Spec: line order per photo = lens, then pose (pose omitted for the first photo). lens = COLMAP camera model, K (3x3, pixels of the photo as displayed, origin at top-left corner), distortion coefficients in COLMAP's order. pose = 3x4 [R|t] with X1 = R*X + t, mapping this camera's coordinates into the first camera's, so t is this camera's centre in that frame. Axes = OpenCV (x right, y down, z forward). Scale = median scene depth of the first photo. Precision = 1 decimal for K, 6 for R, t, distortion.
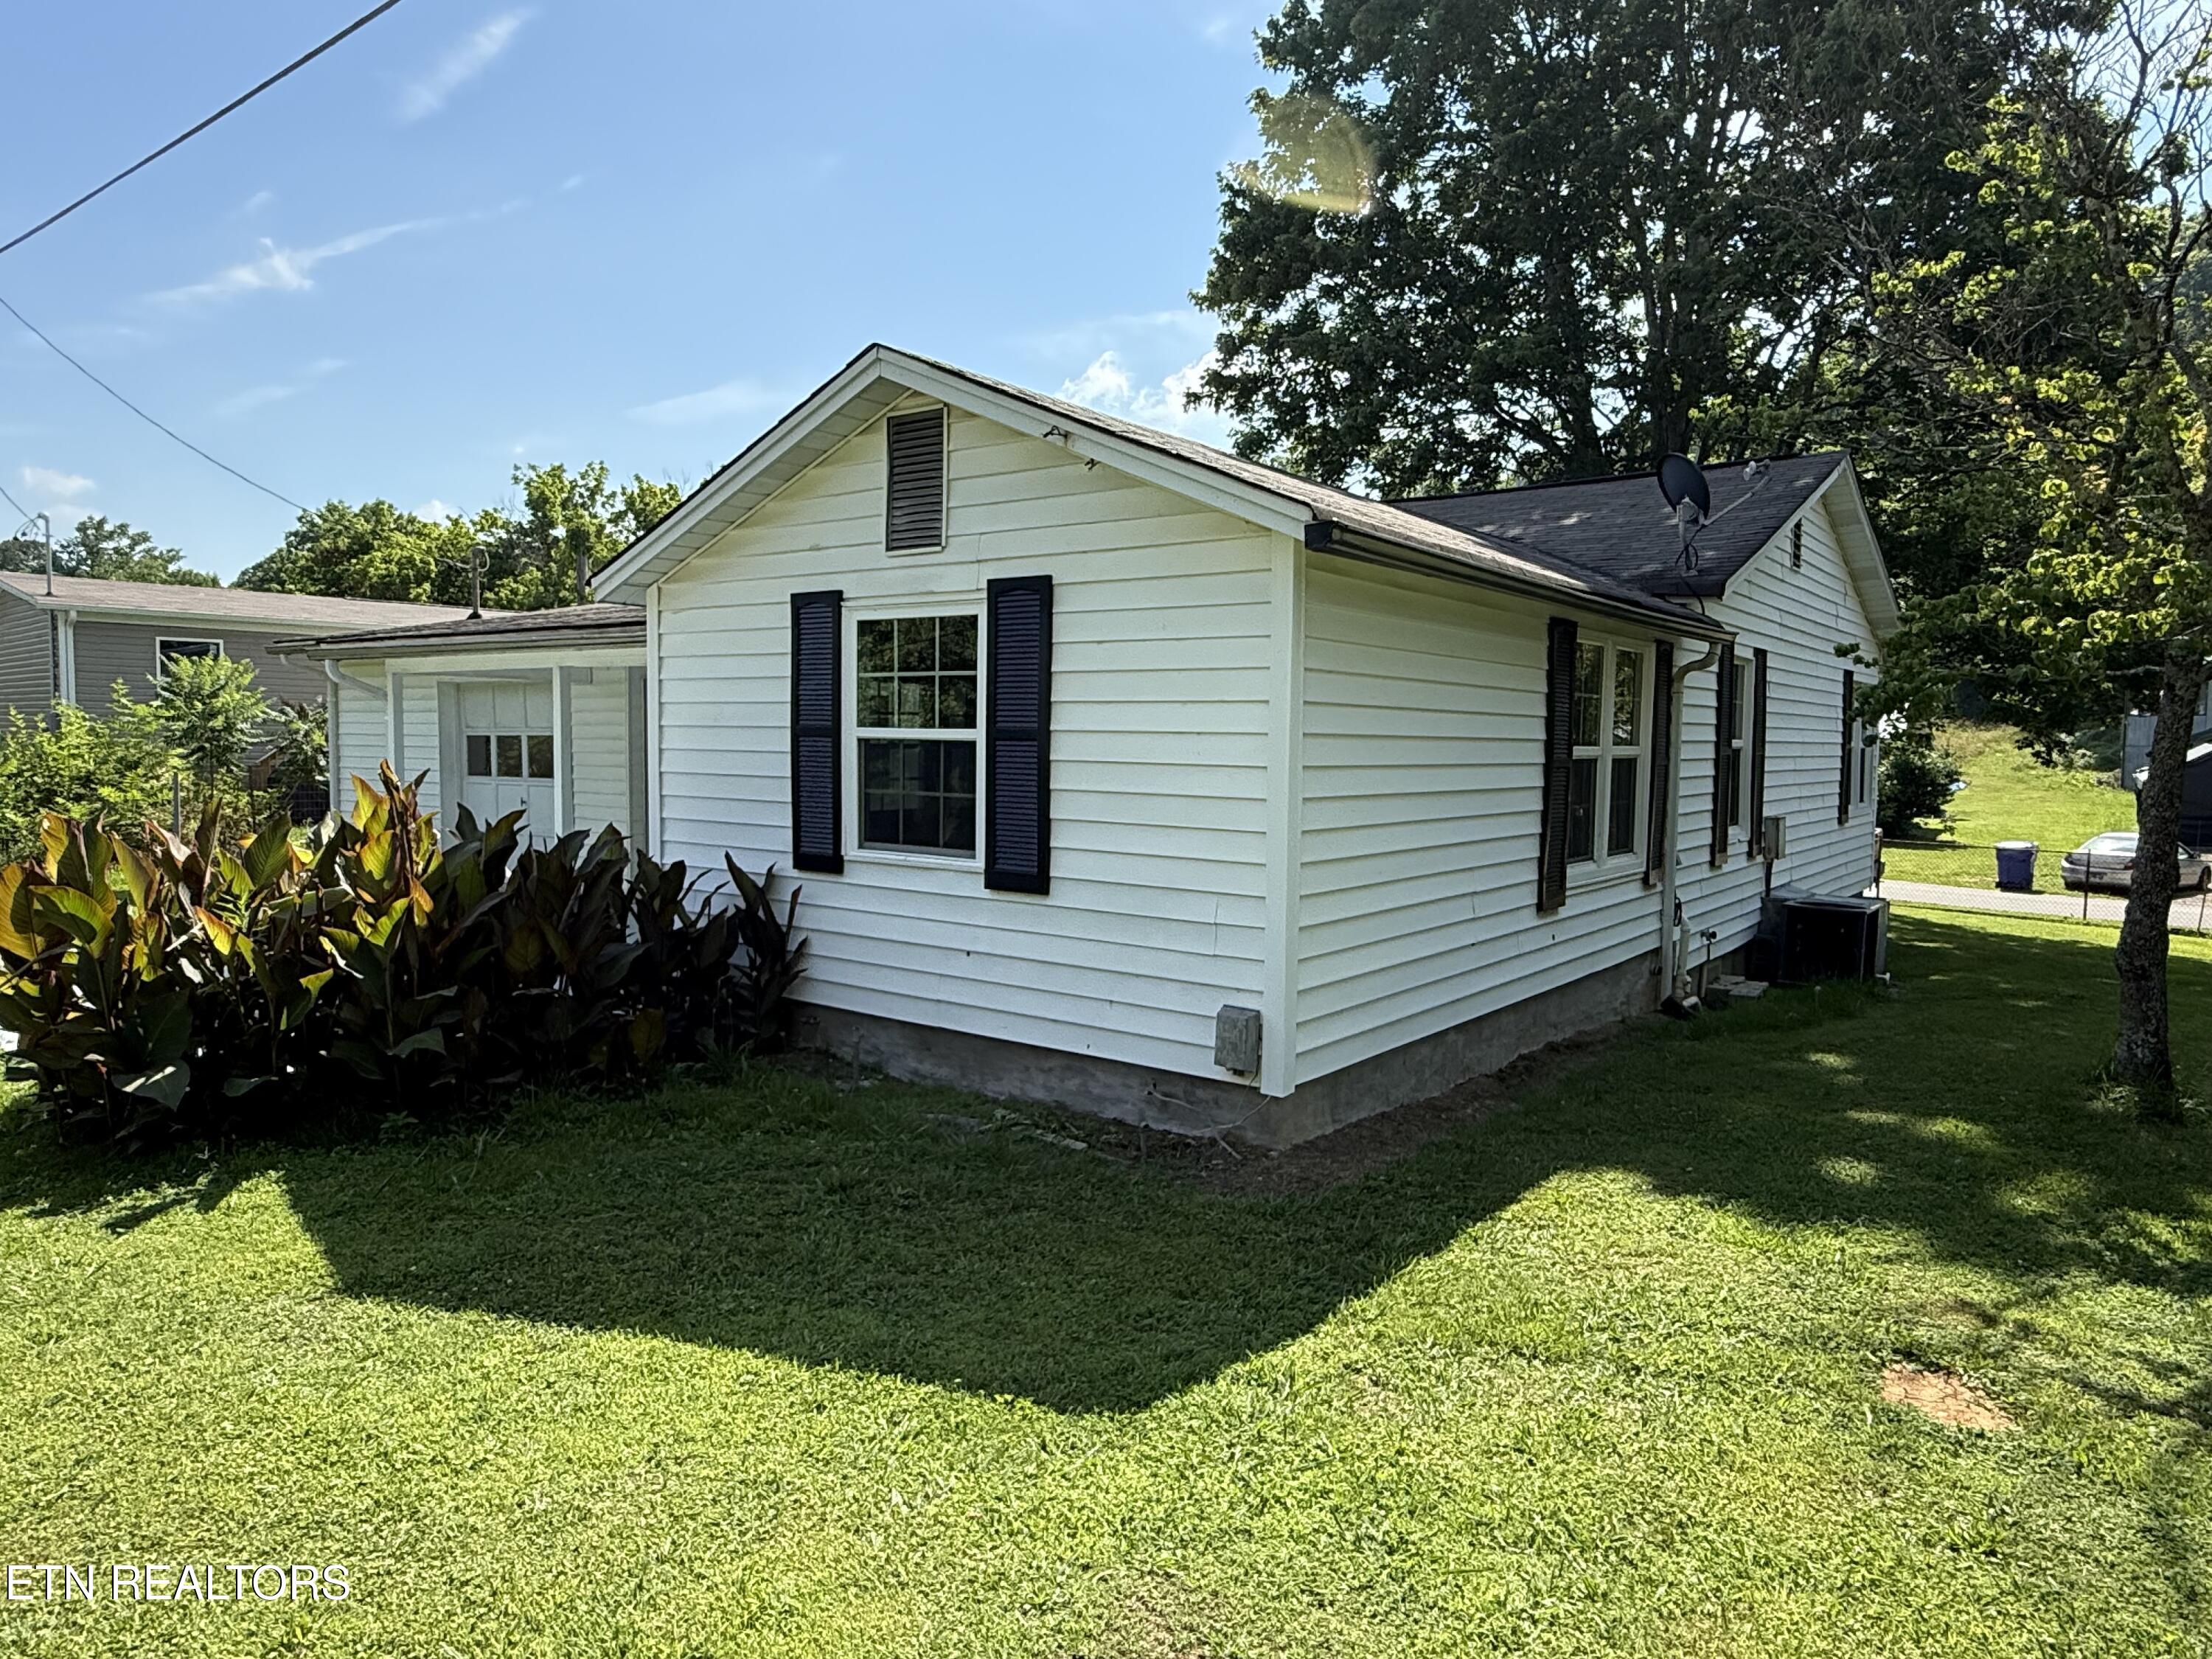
lens RADIAL K [[1408.2, 0, 1106.0], [0, 1408.2, 835.7], [0, 0, 1]] dist [0.000023, 0.001845]
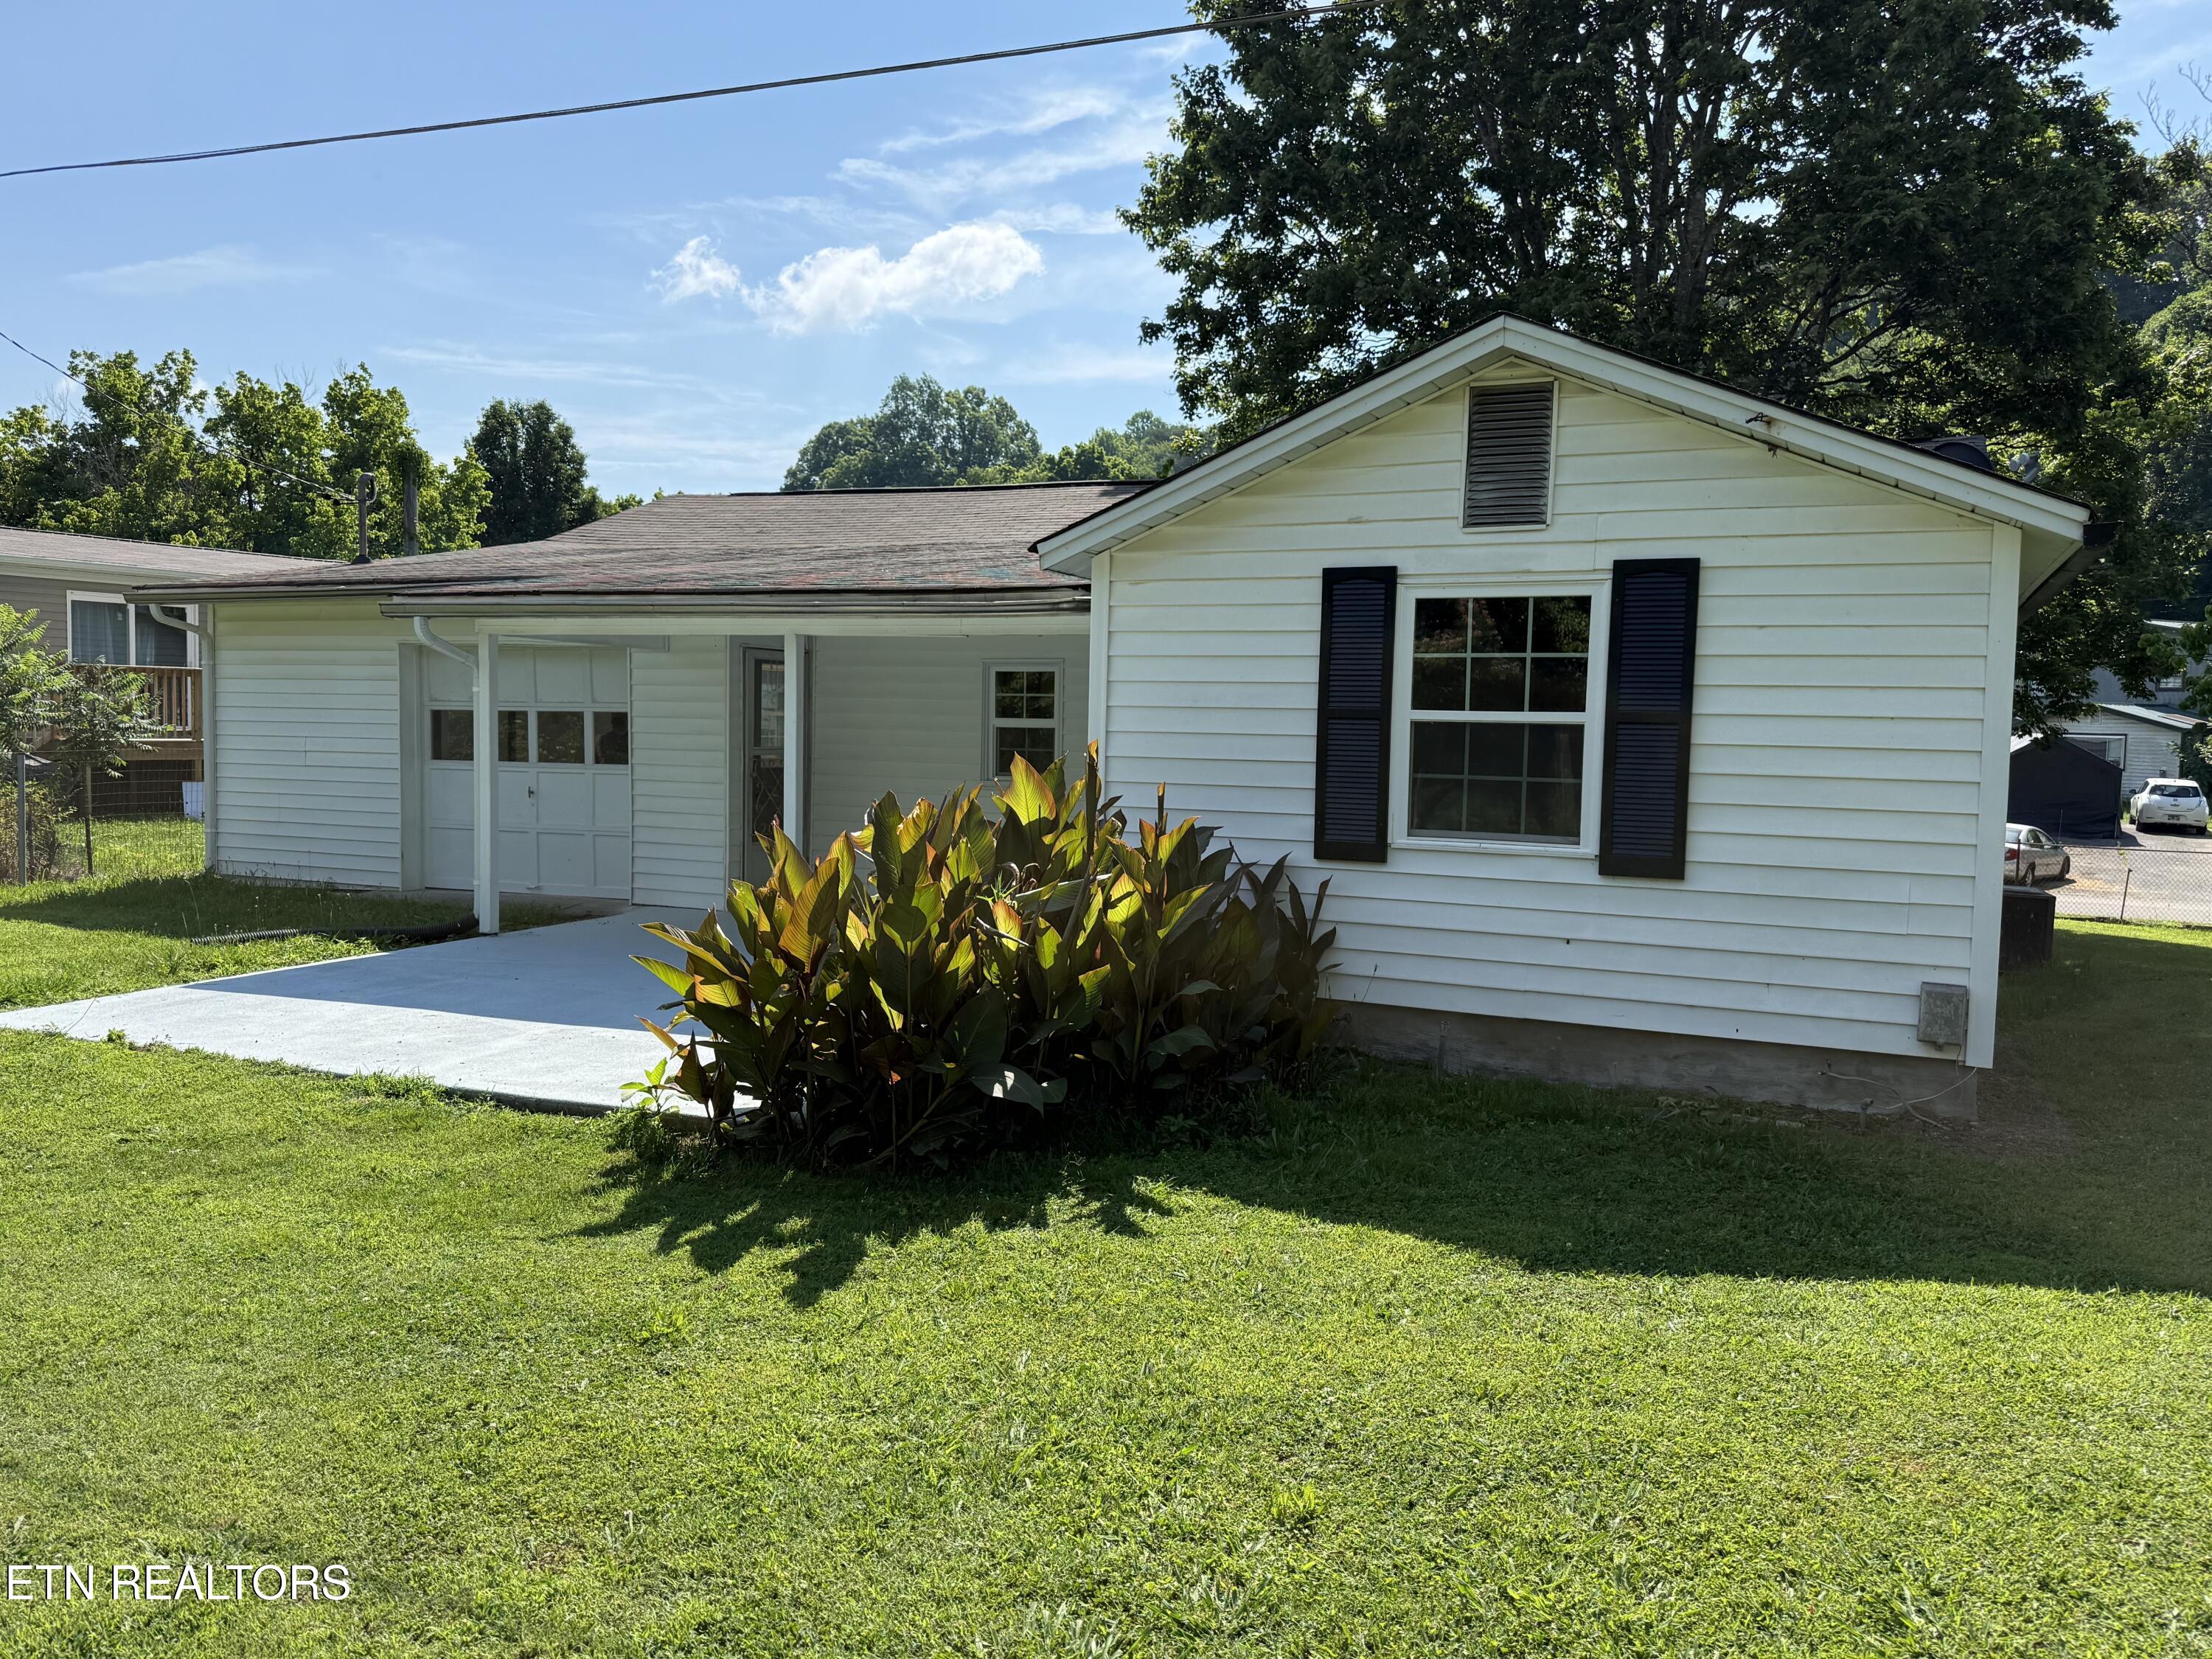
lens RADIAL K [[1664.0, 0, 1100.2], [0, 1664.0, 835.0], [0, 0, 1]] dist [0.107195, -0.154071]
pose [[0.976662, -0.007390, 0.214656, -0.640329], [0.007430, 0.999972, 0.000621, 0.006131], [-0.214655, 0.000989, 0.976689, -0.065571]]
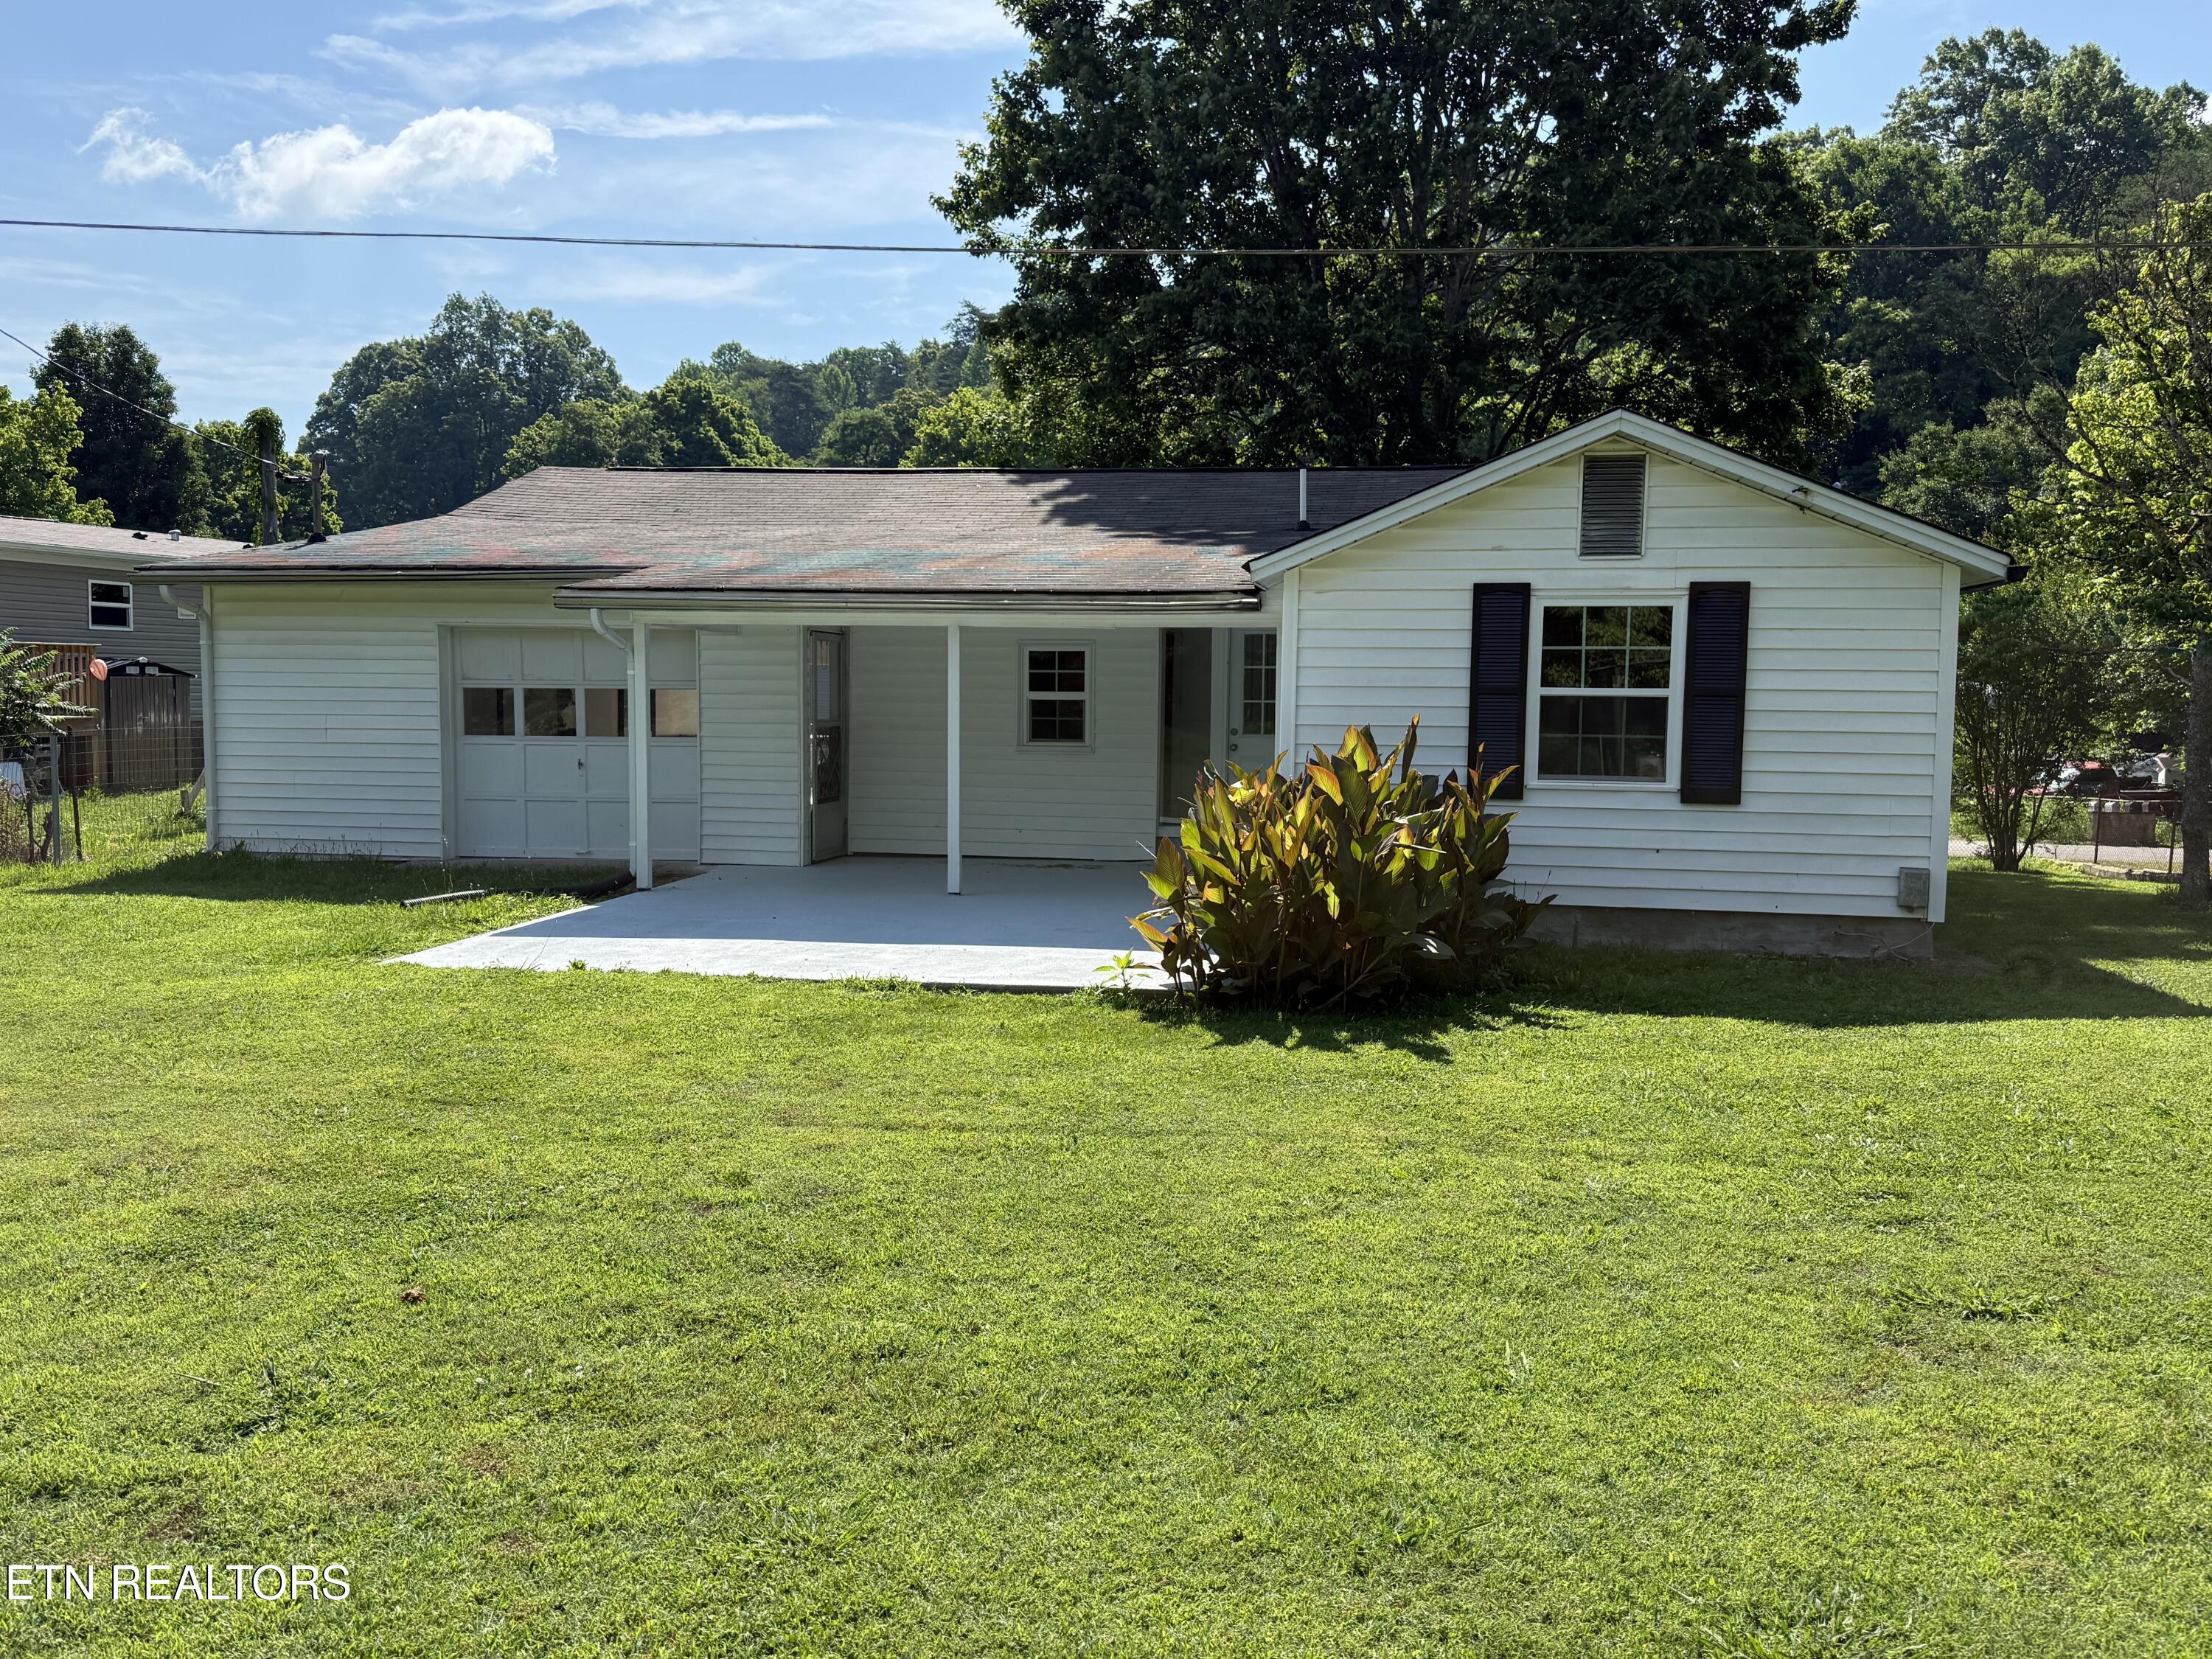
lens RADIAL K [[1770.0, 0, 1106.0], [0, 1770.0, 829.5], [0, 0, 1]] dist [0.131753, -0.224616]
pose [[0.897611, -0.038258, 0.439124, -1.304952], [0.031865, 0.999252, 0.021922, 0.006413], [-0.439635, -0.005685, 0.898159, -0.327033]]
